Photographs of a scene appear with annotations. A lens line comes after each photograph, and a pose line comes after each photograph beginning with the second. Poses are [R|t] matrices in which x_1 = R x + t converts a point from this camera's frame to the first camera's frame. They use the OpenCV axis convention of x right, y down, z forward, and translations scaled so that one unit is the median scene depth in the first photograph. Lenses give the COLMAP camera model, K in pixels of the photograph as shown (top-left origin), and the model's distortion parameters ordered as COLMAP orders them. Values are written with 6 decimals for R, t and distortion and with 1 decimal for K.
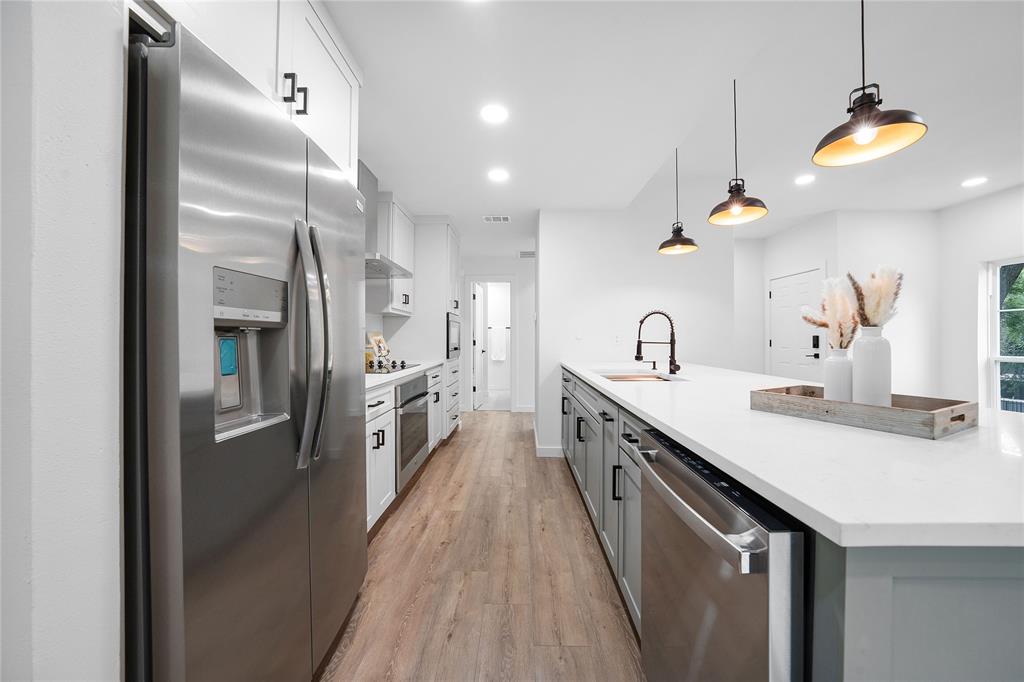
lens RADIAL K [[356.4, 0, 514.8], [0, 356.4, 339.4], [0, 0, 1]] dist [-0.020972, -0.000120]
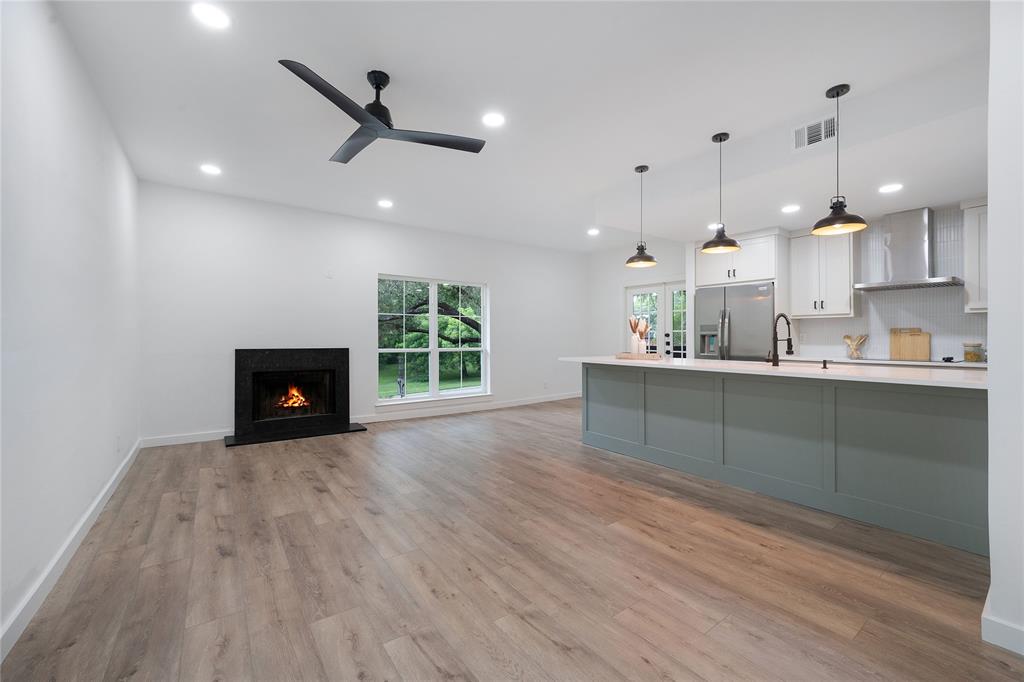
lens RADIAL K [[419.9, 0, 518.0], [0, 419.9, 338.0], [0, 0, 1]] dist [-0.015745, 0.005596]
pose [[-0.790420, -0.003428, -0.612556, 1.403595], [-0.005847, 0.999981, 0.001950, 0.003454], [0.612537, 0.005123, -0.790425, 1.115800]]
